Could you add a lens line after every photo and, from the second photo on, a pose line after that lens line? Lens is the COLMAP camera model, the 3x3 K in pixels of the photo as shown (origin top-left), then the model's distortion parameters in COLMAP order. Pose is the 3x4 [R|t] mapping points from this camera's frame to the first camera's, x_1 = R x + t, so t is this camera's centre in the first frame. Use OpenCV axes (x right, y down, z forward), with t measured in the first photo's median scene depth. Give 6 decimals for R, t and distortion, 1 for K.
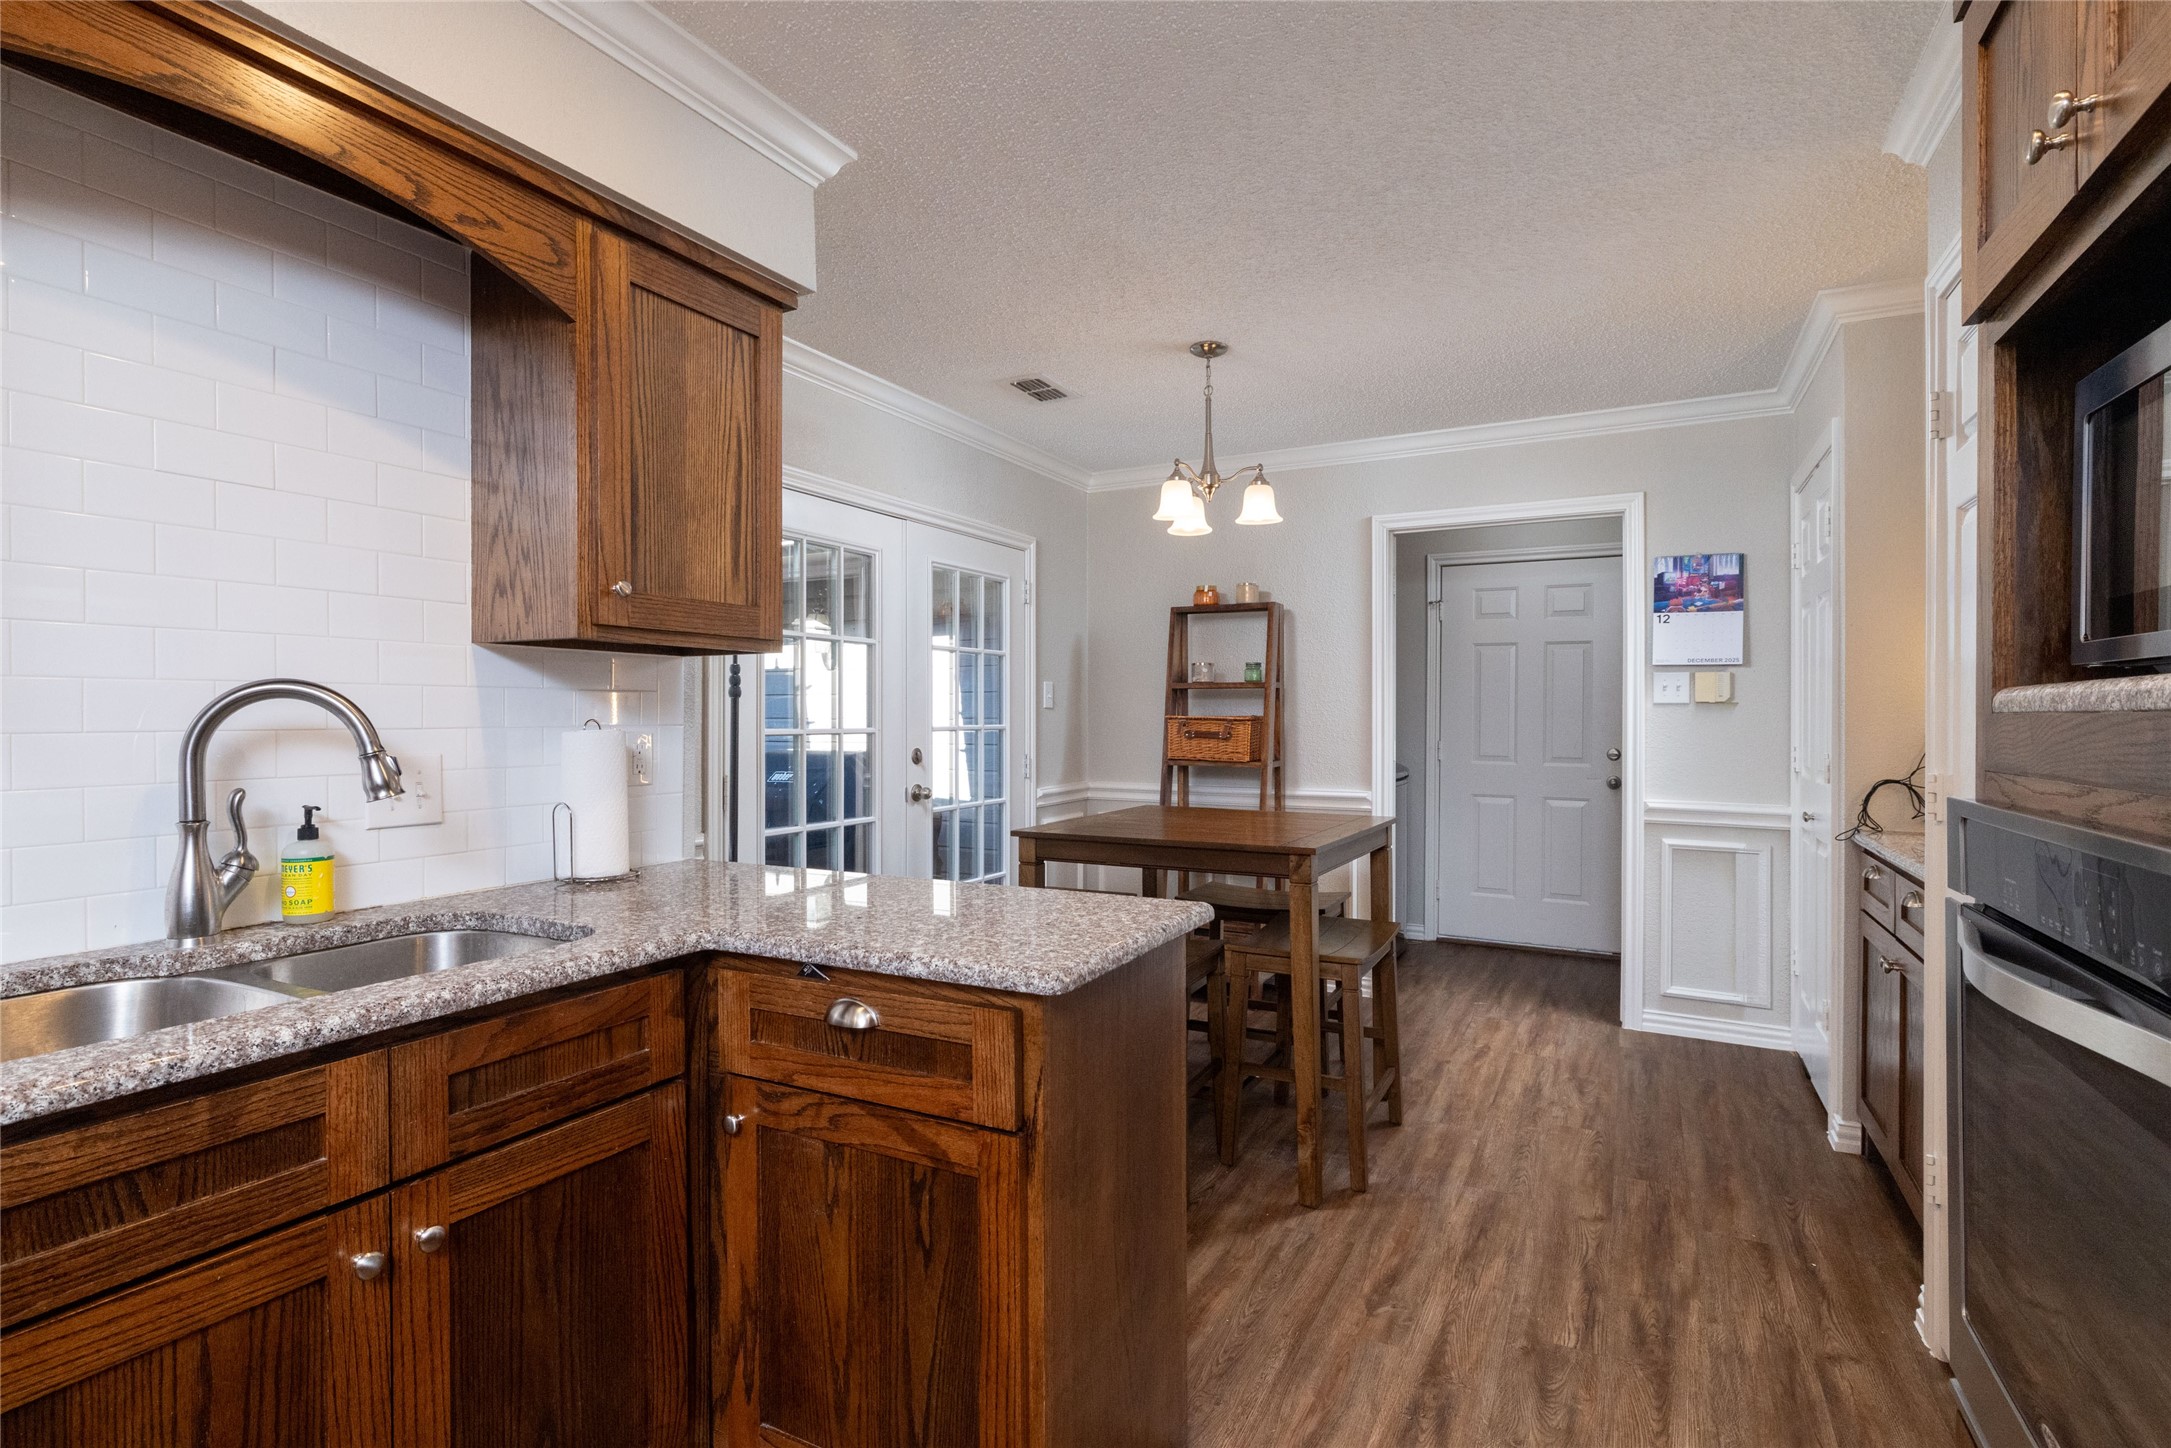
lens RADIAL K [[1033.8, 0, 1084.5], [0, 1033.8, 719.9], [0, 0, 1]] dist [-0.001051, 0.000362]
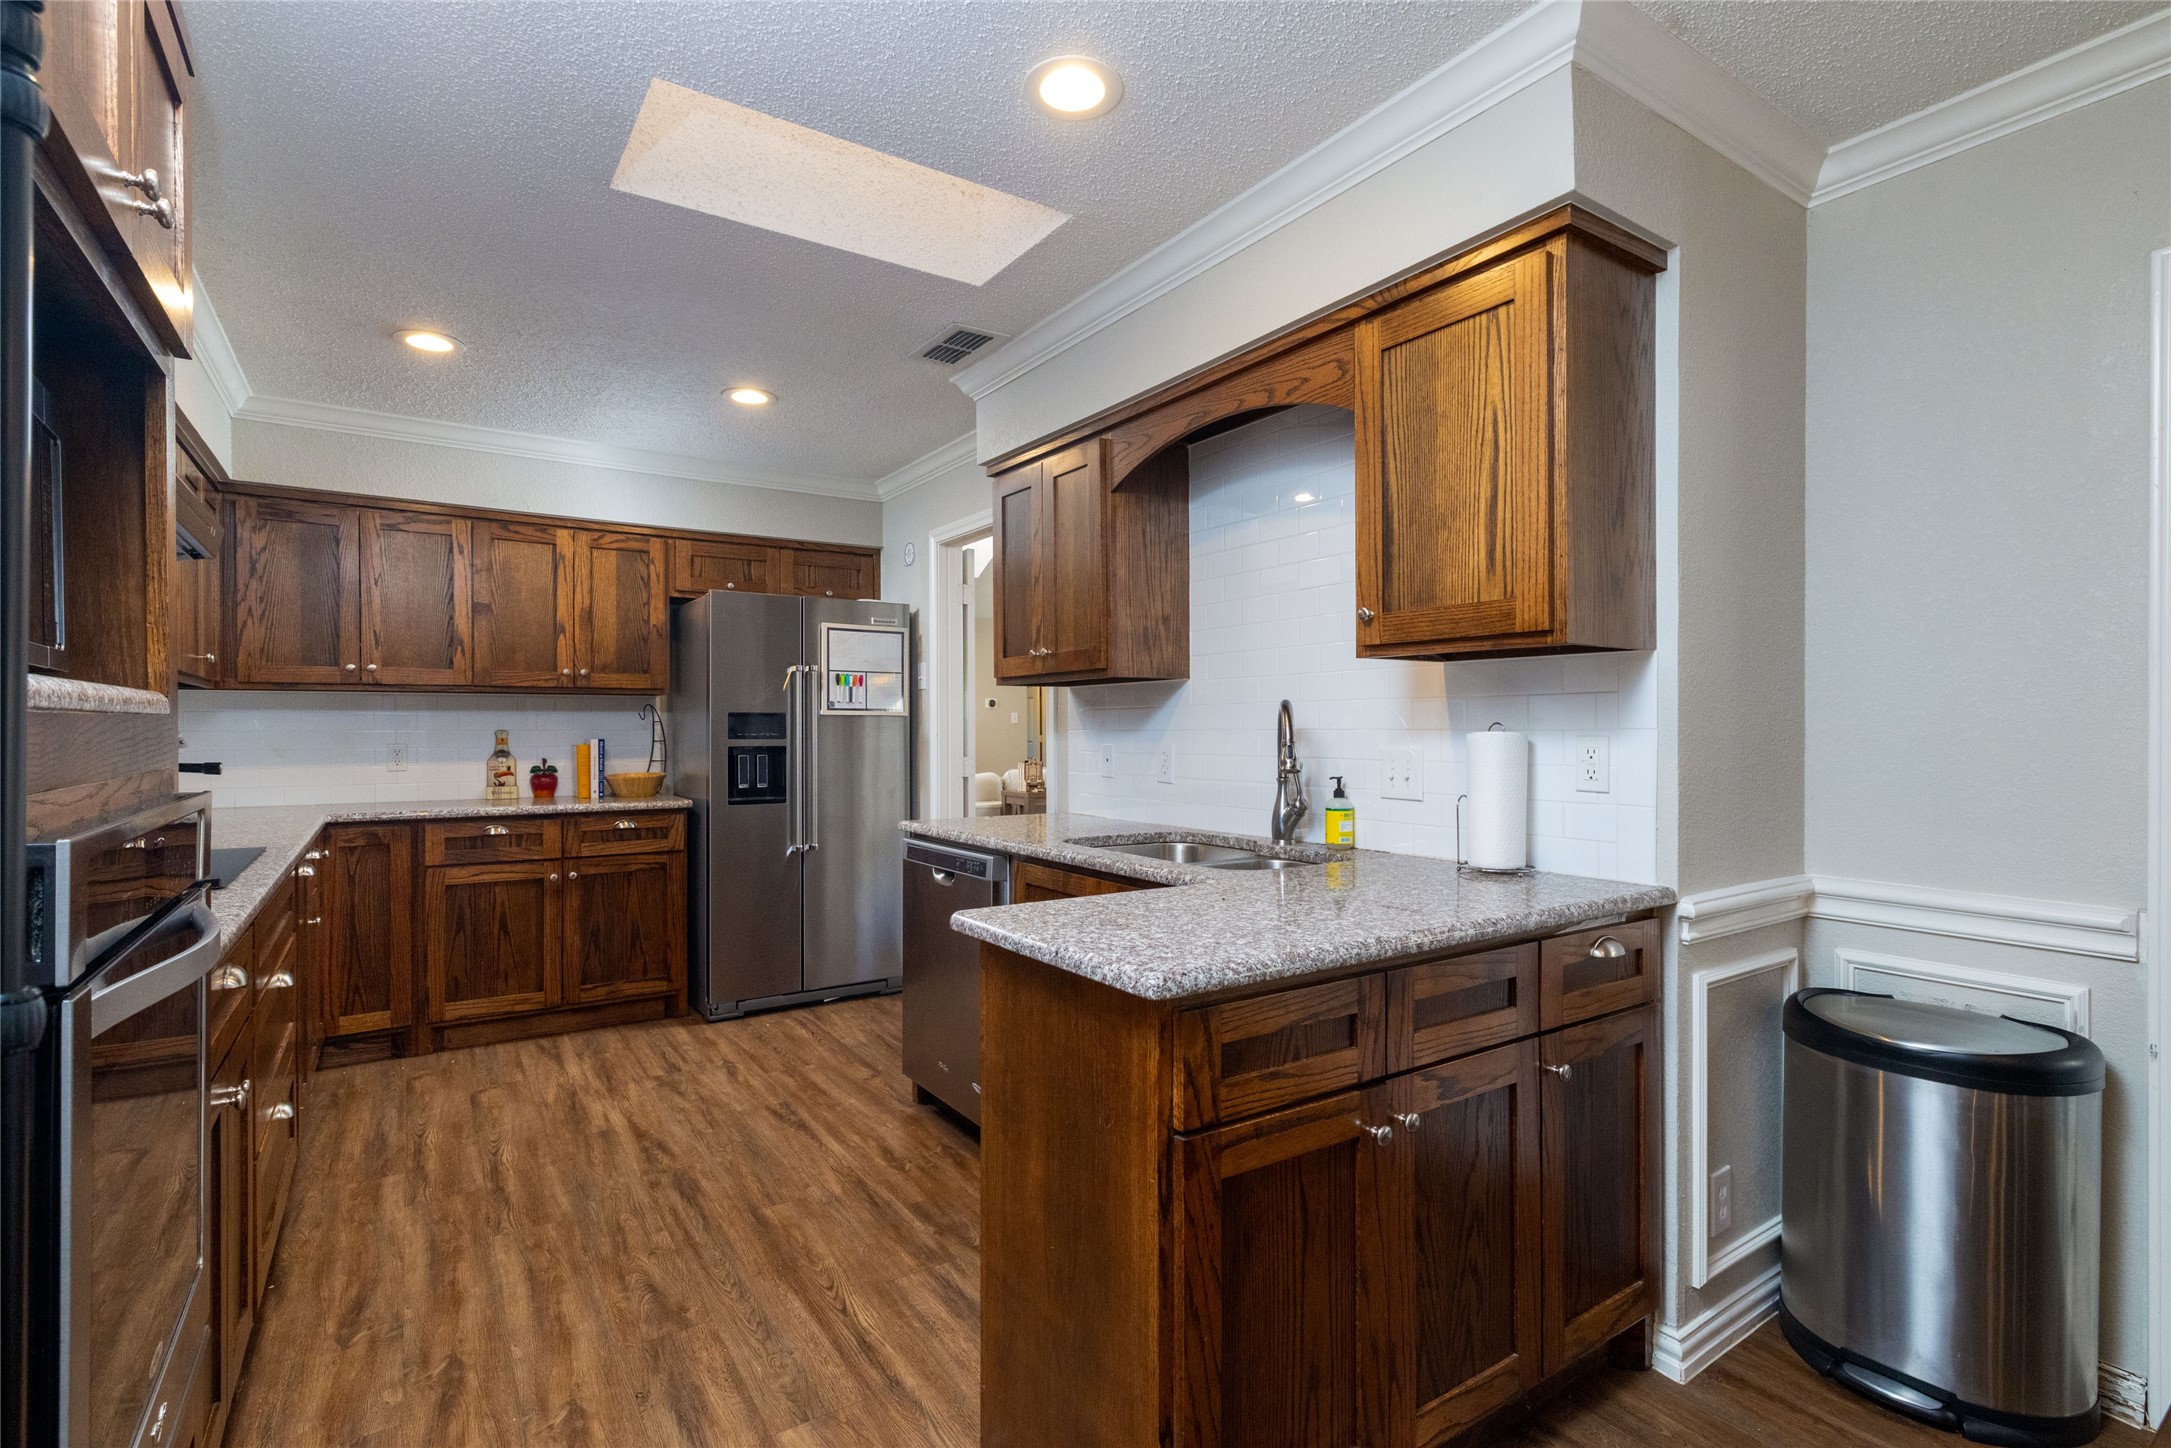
lens RADIAL K [[1033.8, 0, 1094.0], [0, 1033.8, 729.6], [0, 0, 1]] dist [-0.001051, 0.000362]
pose [[-0.477009, 0.002986, -0.878893, 0.383013], [-0.001298, 0.999991, 0.004102, 0.001642], [0.878897, 0.003098, -0.477001, 0.650243]]
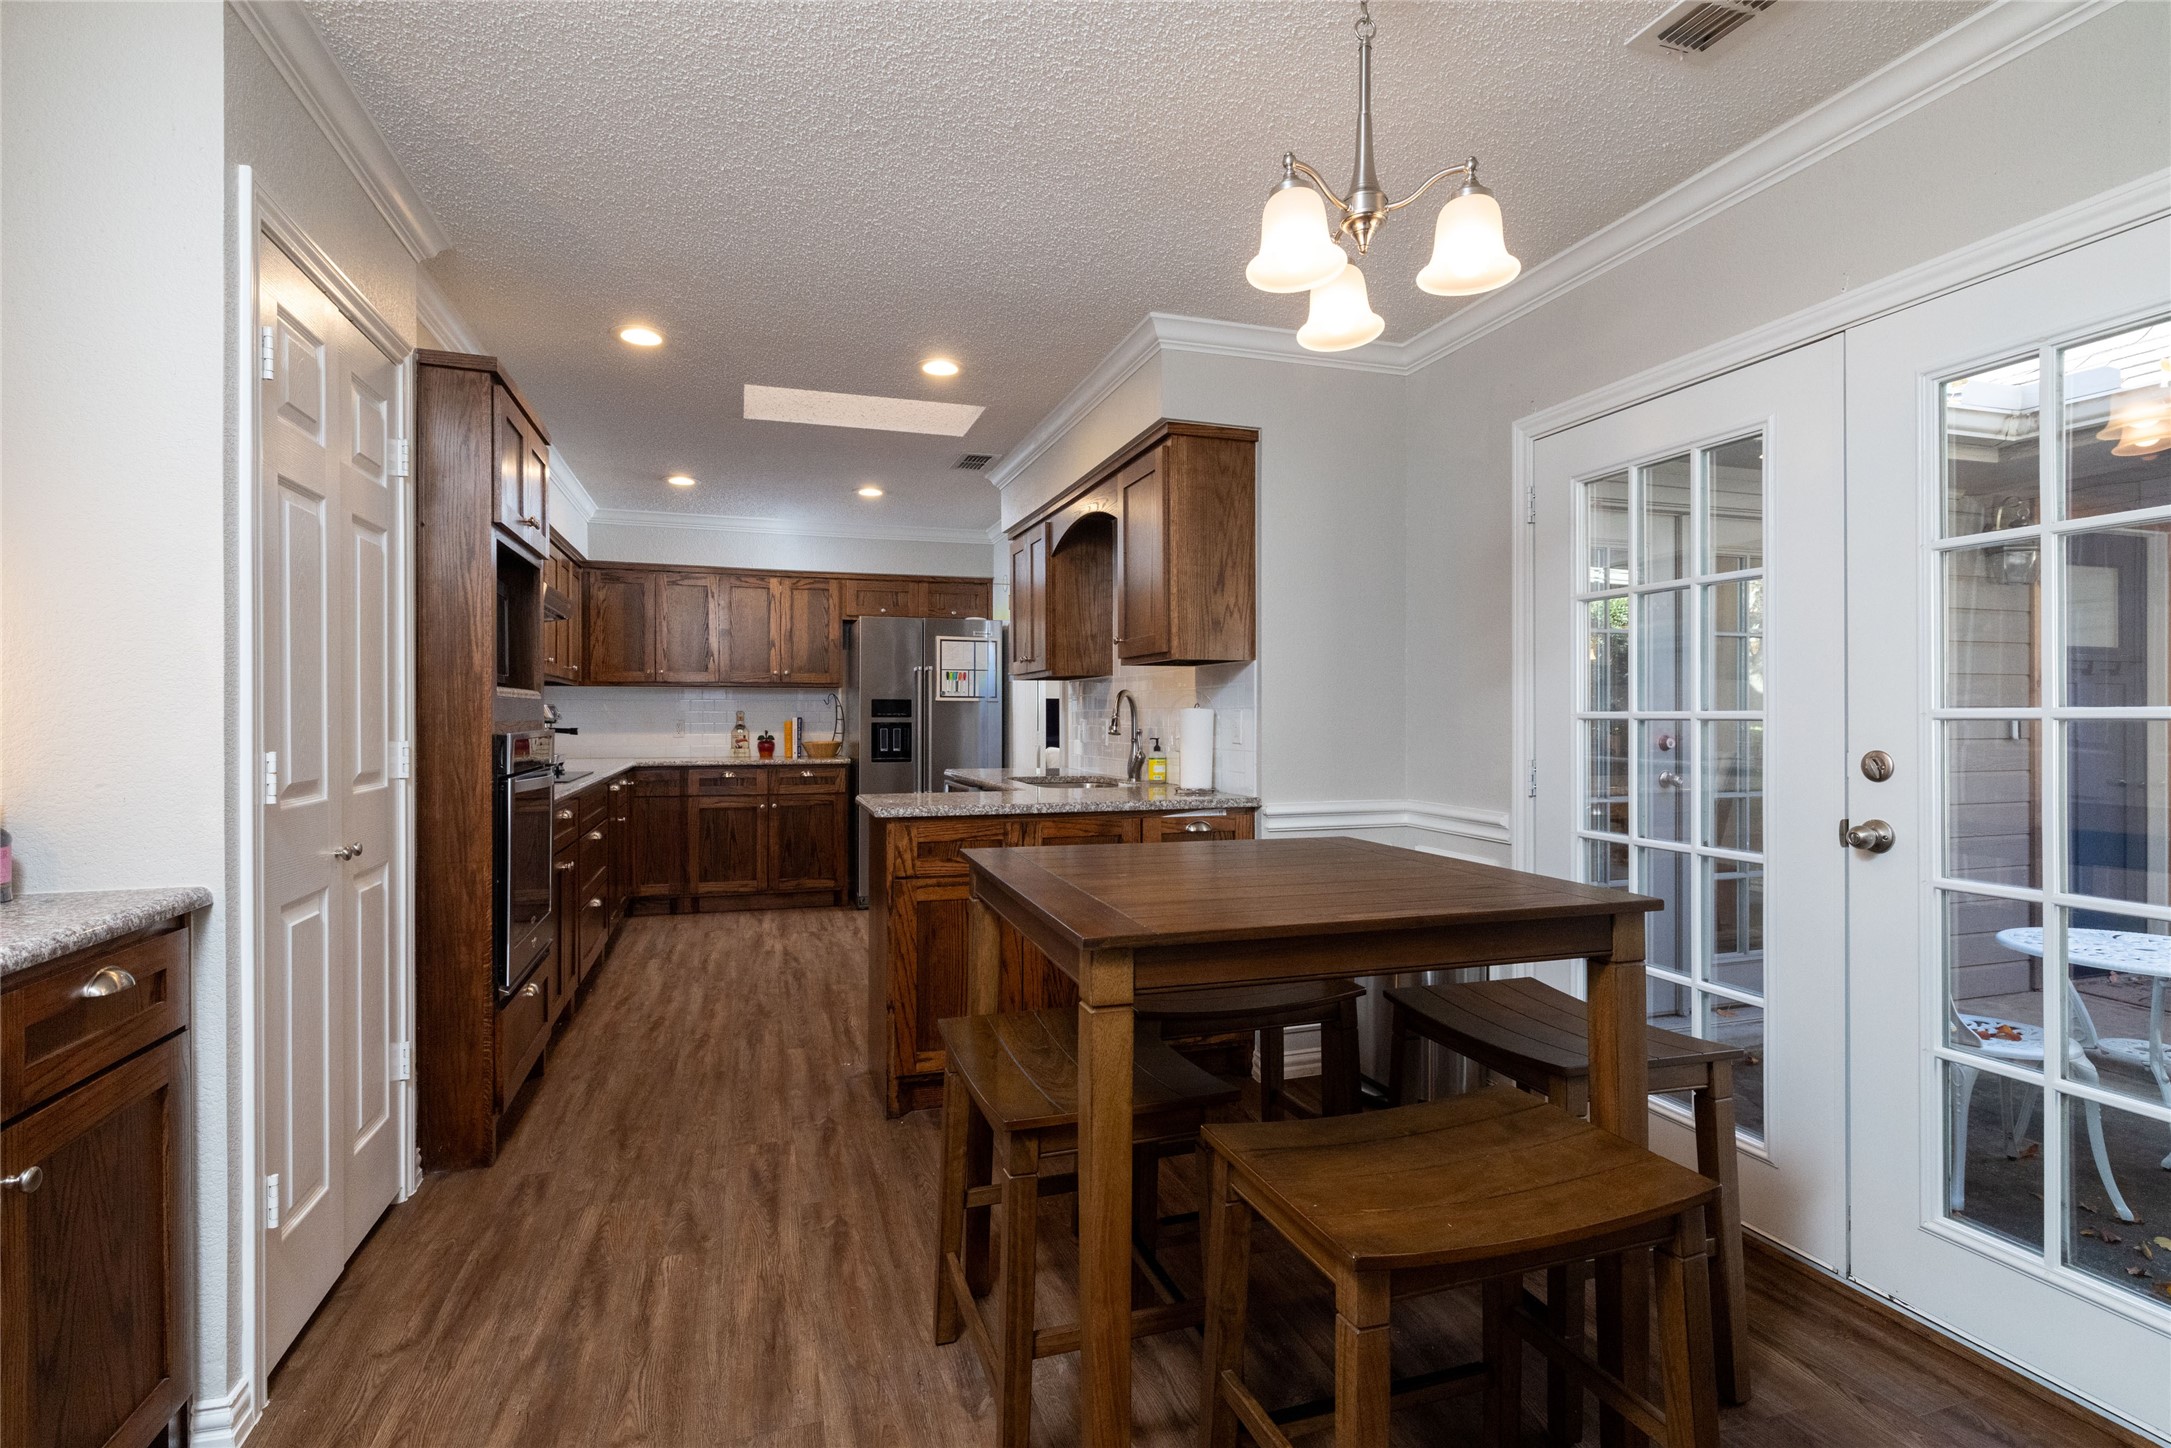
lens RADIAL K [[1033.8, 0, 1079.1], [0, 1033.8, 719.3], [0, 0, 1]] dist [-0.001051, 0.000362]
pose [[-0.699838, 0.001990, -0.714299, 0.544412], [-0.002689, 0.999982, 0.005421, 0.010914], [0.714297, 0.005715, -0.699820, 1.194569]]
